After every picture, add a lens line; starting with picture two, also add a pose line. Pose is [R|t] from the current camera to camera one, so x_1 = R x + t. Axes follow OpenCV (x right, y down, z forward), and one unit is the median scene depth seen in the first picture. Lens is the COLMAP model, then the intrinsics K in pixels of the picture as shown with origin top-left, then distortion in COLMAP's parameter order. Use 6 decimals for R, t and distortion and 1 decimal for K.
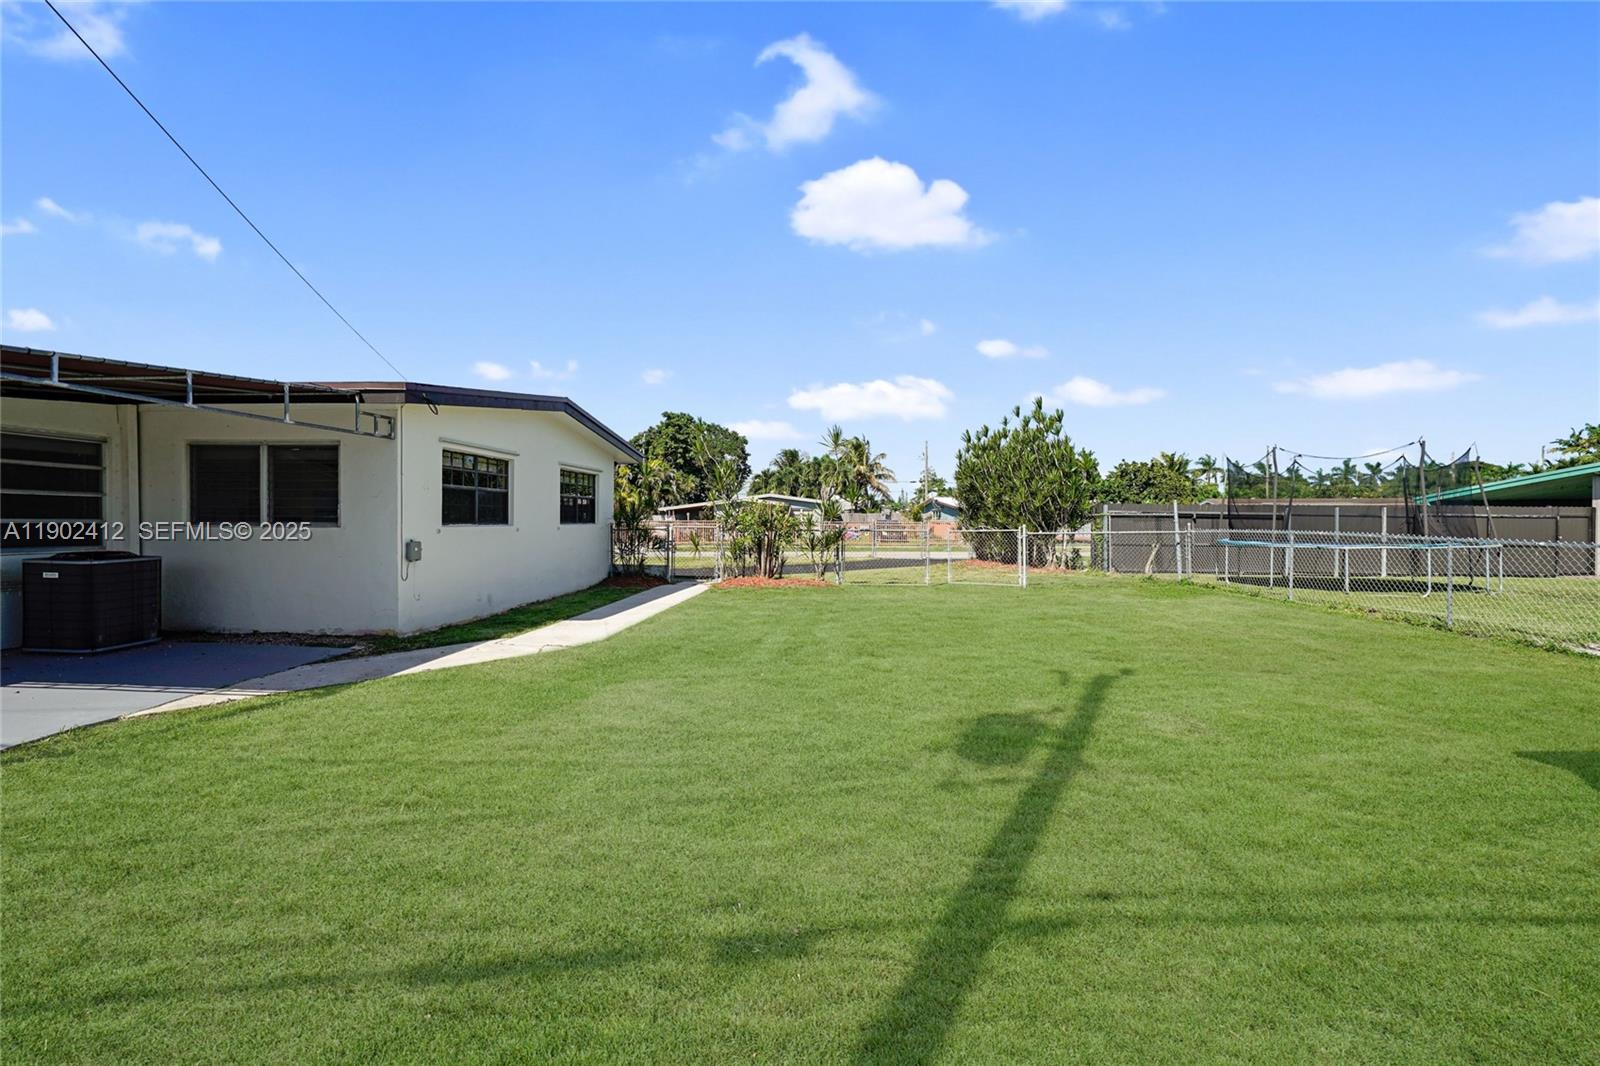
lens RADIAL K [[754.4, 0, 795.6], [0, 754.4, 523.2], [0, 0, 1]] dist [0.018277, 0.000338]
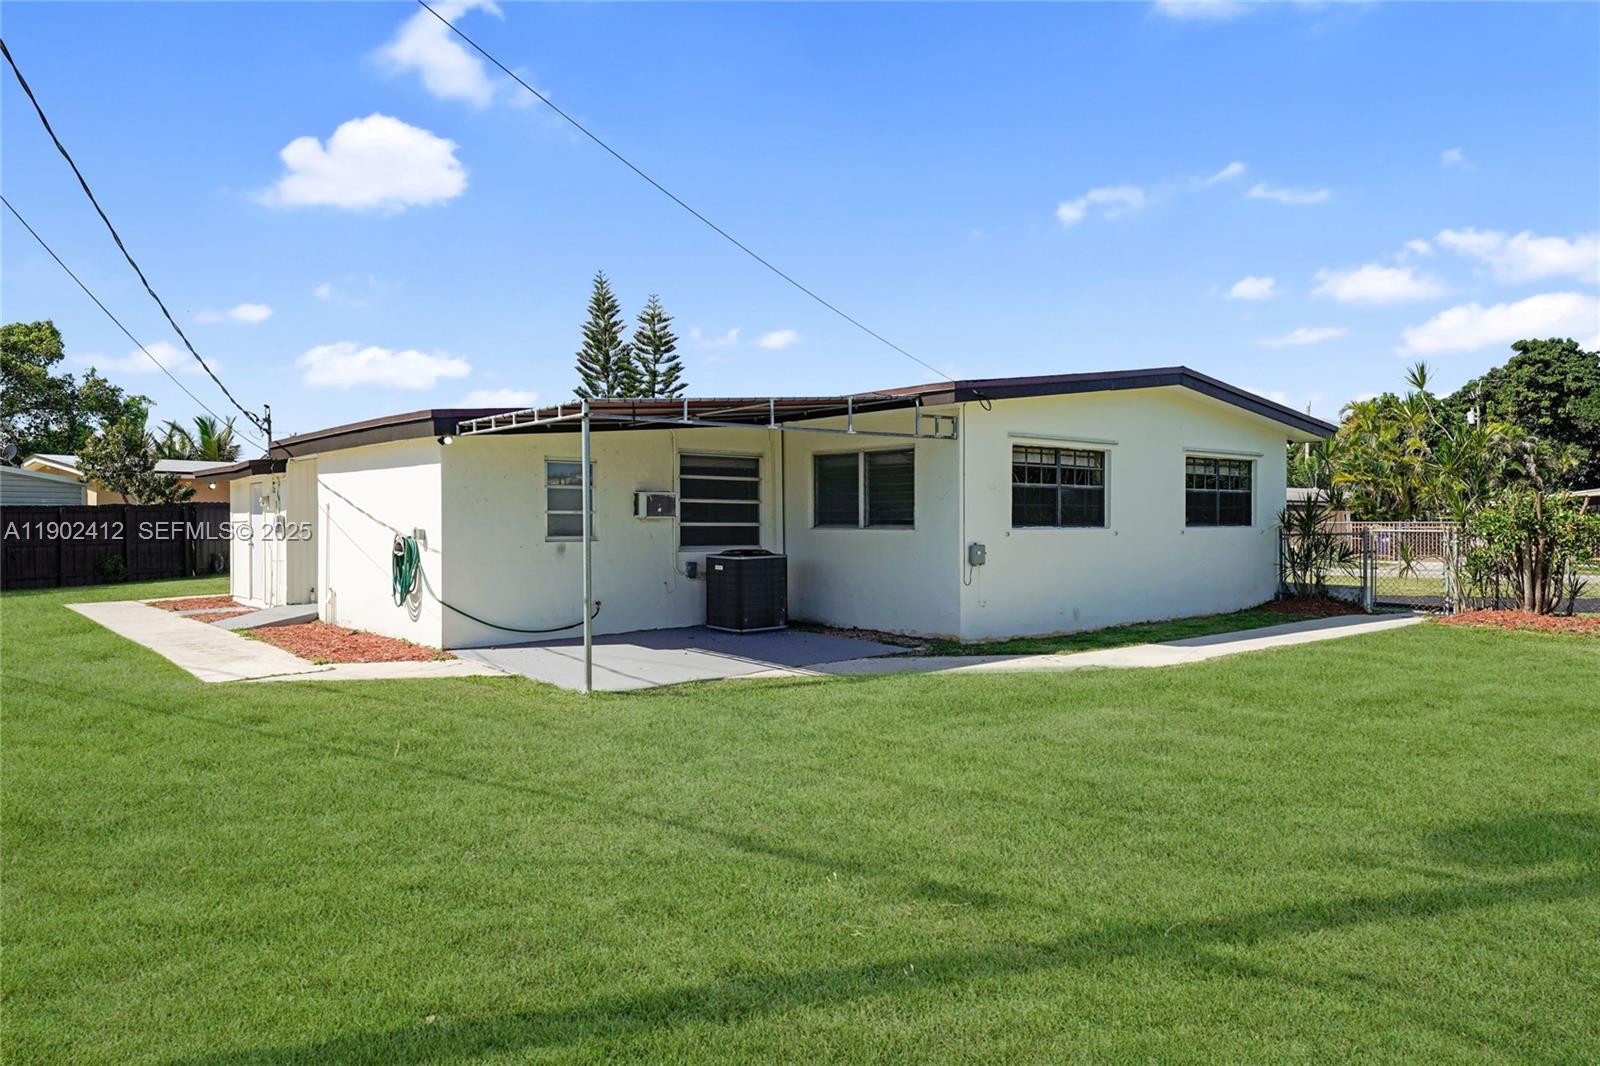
lens RADIAL K [[1062.6, 0, 804.8], [0, 1062.6, 527.2], [0, 0, 1]] dist [0.058767, 0.000069]
pose [[0.699631, -0.000494, -0.714504, 0.287378], [0.000748, 1.000000, 0.000041, 0.001894], [0.714504, -0.000563, 0.699632, -0.086109]]
